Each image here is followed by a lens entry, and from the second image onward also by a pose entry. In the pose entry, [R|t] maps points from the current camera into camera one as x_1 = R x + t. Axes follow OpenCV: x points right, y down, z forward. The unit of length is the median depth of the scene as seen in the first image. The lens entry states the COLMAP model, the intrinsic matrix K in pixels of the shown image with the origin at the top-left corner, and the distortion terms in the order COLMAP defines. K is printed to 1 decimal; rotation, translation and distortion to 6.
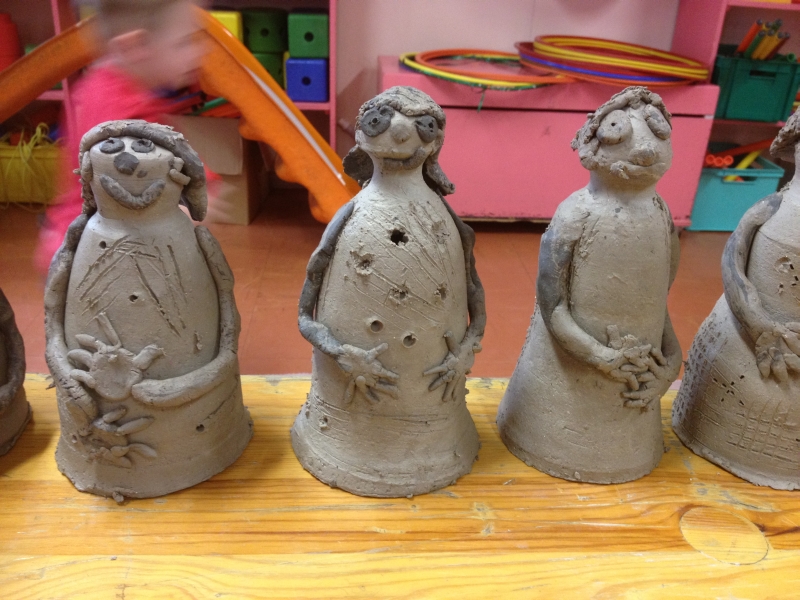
lens RADIAL K [[755.2, 0, 398.2], [0, 755.2, 304.3], [0, 0, 1]] dist [0.027494, 0.000000]
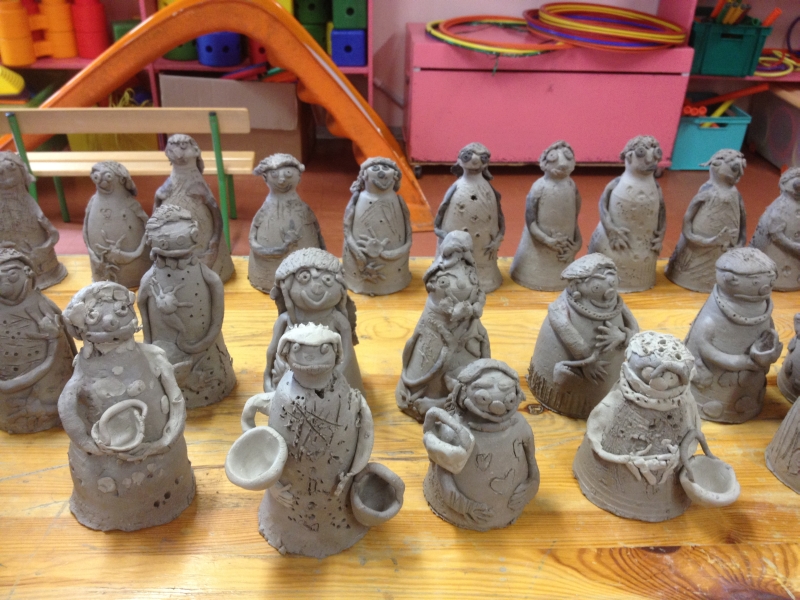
lens RADIAL K [[755.2, 0, 405.6], [0, 755.2, 298.1], [0, 0, 1]] dist [0.027494, 0.000000]
pose [[0.999881, -0.014005, -0.006396, -0.060248], [0.014447, 0.997048, 0.075415, 0.016382], [0.005321, -0.075498, 0.997132, -0.454555]]
